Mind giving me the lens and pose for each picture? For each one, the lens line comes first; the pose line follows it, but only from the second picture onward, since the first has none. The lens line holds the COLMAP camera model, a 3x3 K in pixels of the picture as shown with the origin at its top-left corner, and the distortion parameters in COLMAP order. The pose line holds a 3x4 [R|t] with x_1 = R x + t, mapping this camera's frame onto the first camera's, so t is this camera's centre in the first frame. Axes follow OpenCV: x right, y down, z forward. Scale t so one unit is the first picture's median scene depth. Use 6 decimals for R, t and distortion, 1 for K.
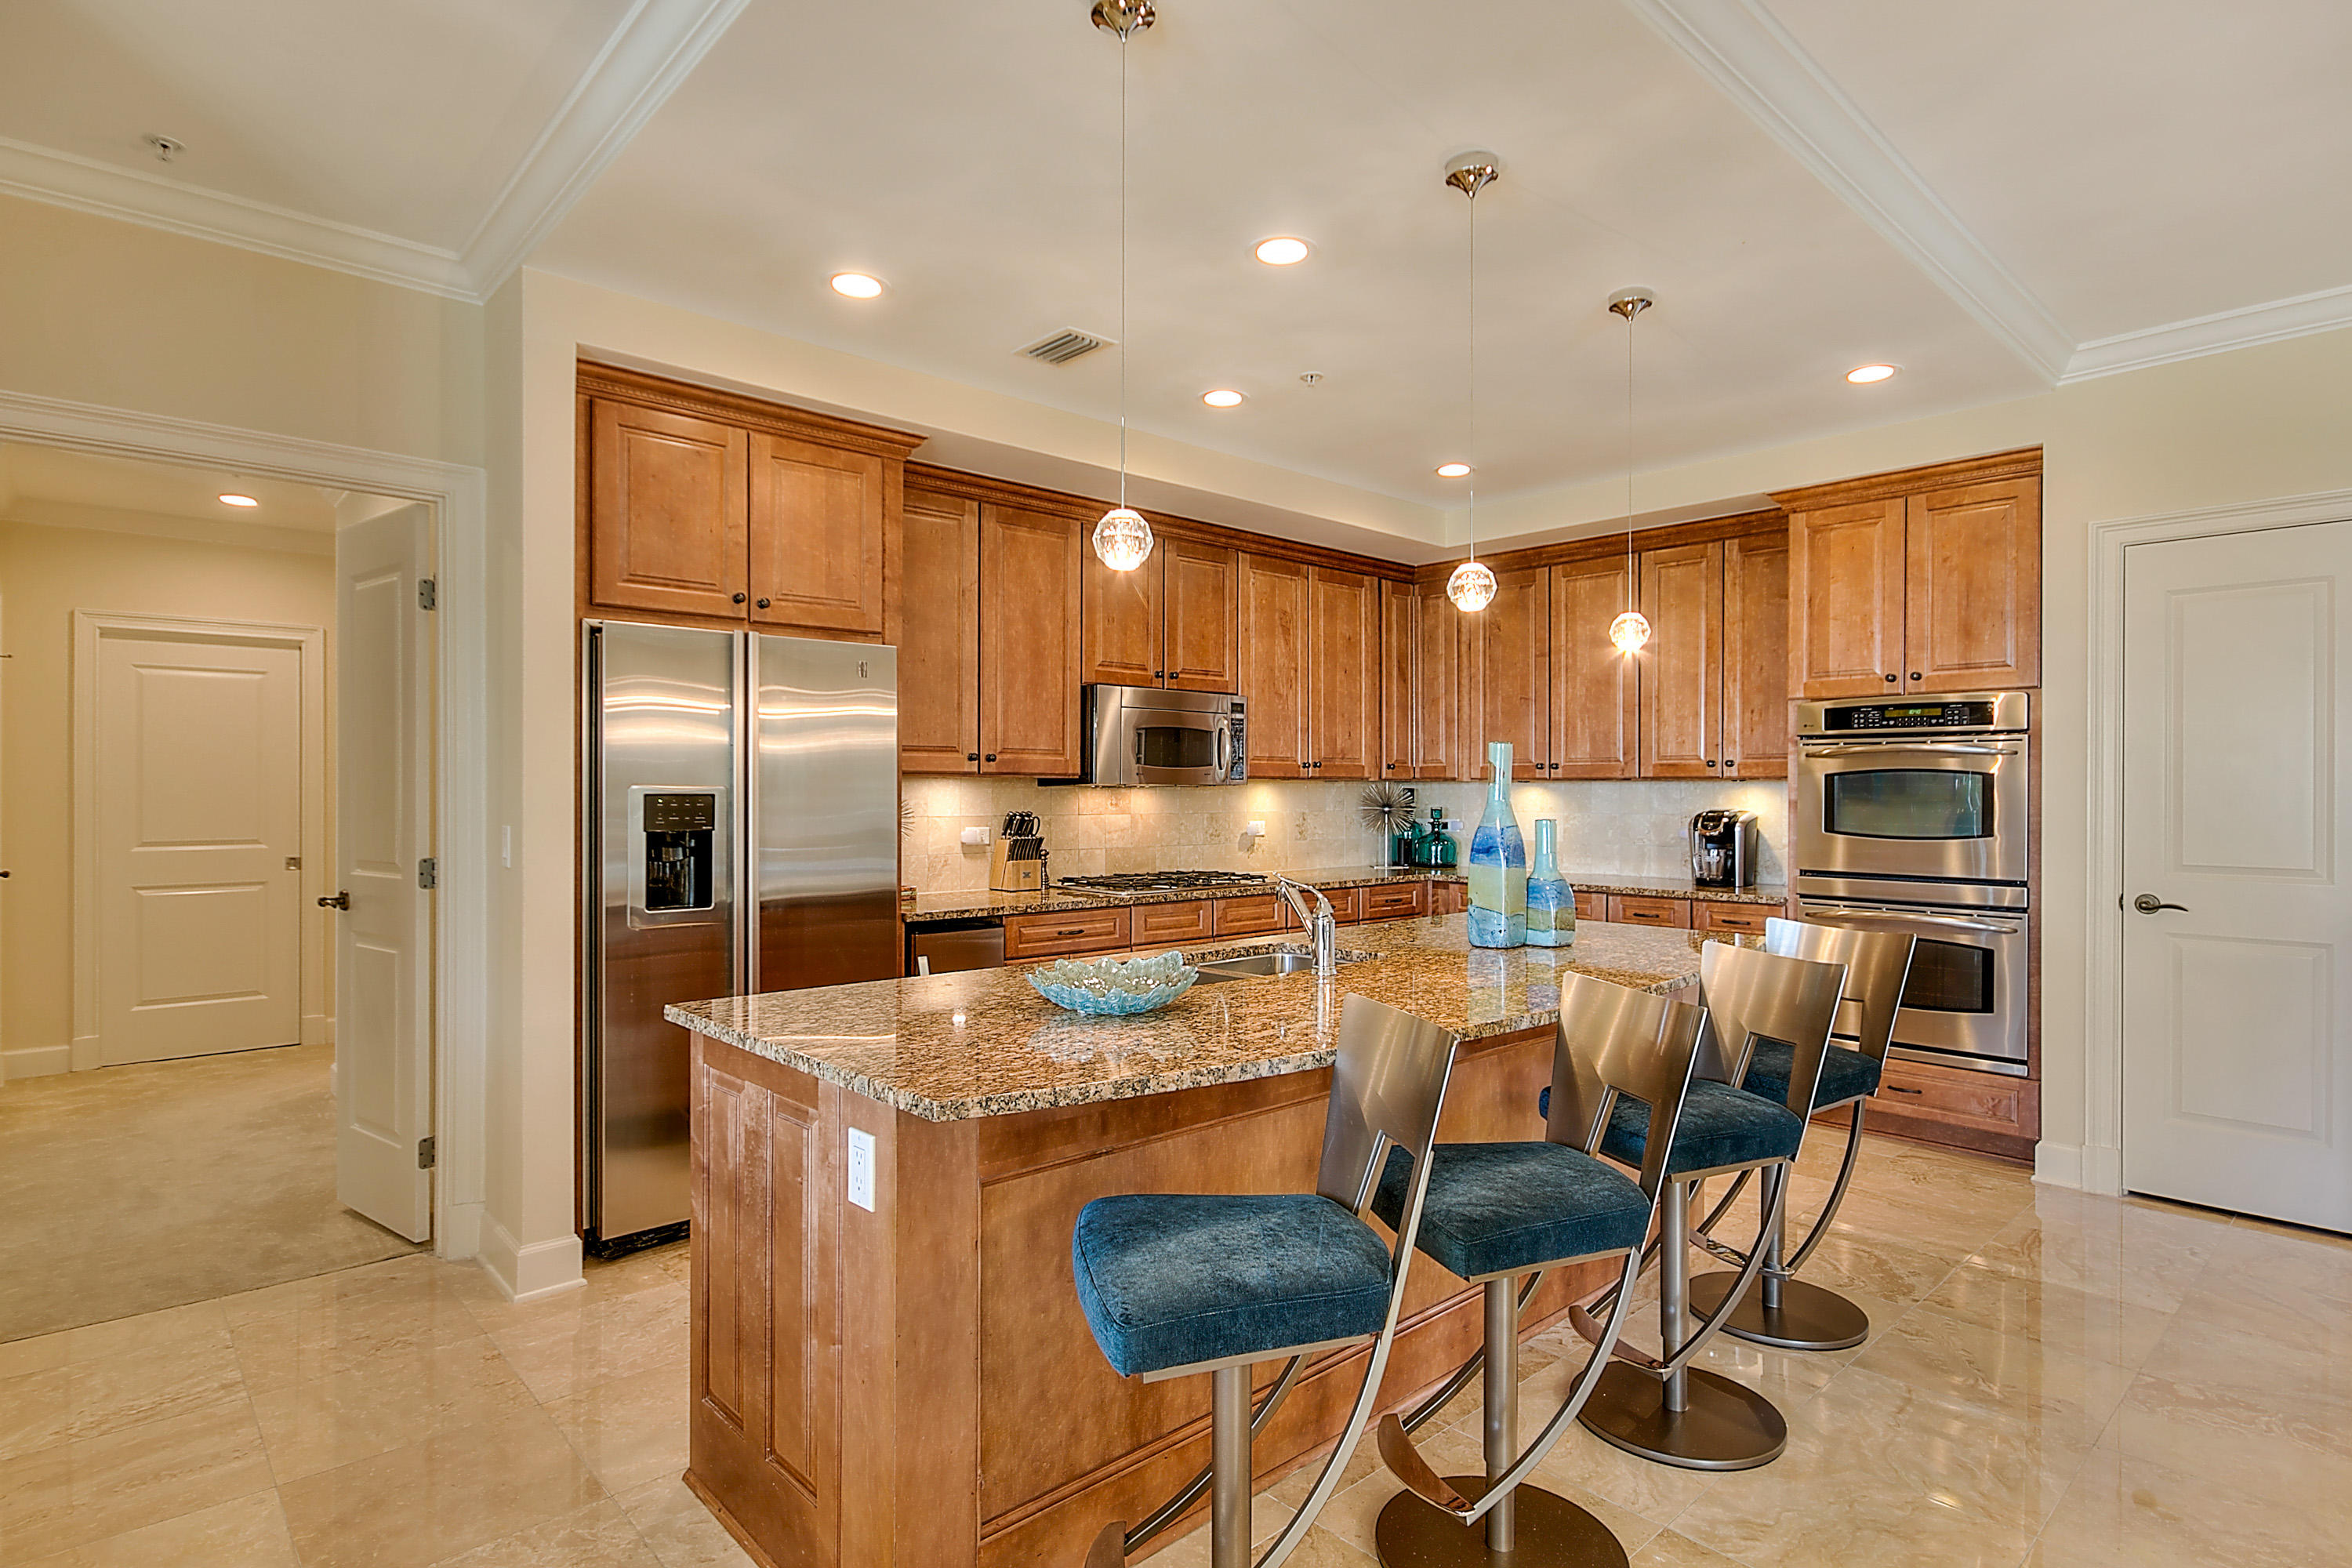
lens RADIAL K [[1215.3, 0, 1185.0], [0, 1215.3, 790.3], [0, 0, 1]] dist [-0.000493, 0.004559]
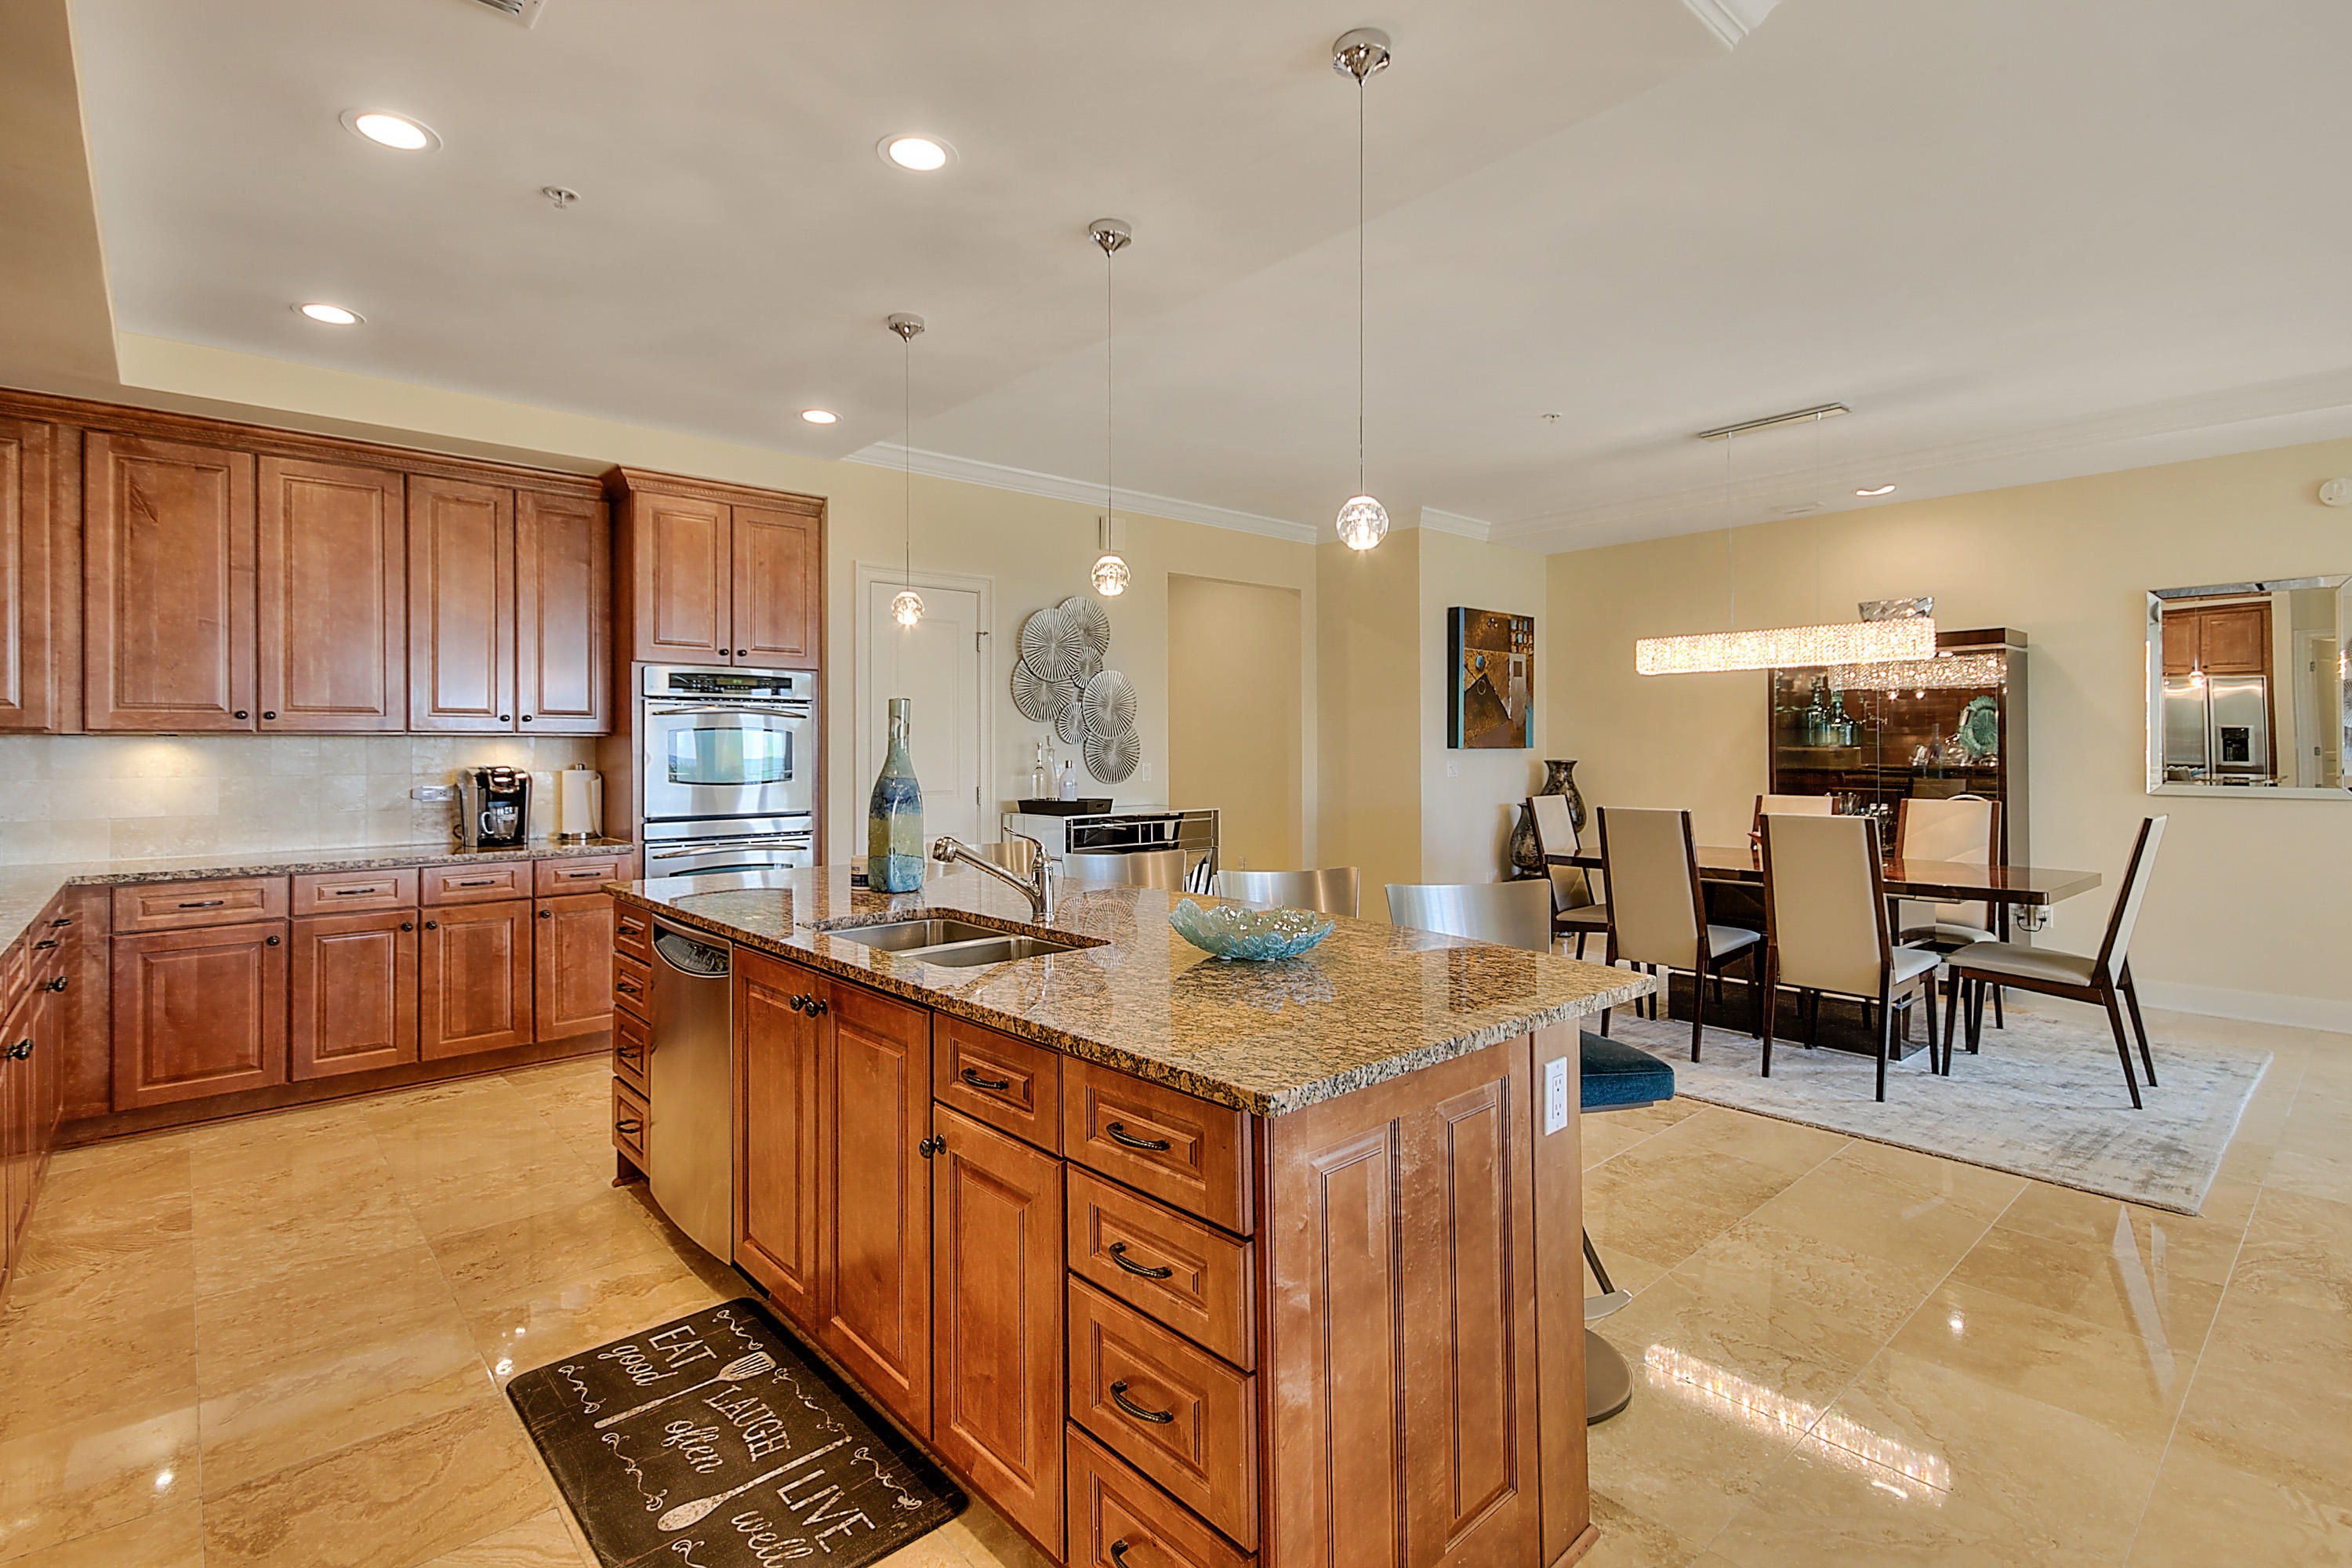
lens RADIAL K [[1126.3, 0, 1126.9], [0, 1126.3, 752.6], [0, 0, 1]] dist [0.000660, -0.000221]
pose [[0.027310, -0.001603, 0.999626, -0.511483], [0.005532, 0.999984, 0.001453, 0.007795], [-0.999612, 0.005490, 0.027319, 0.555906]]
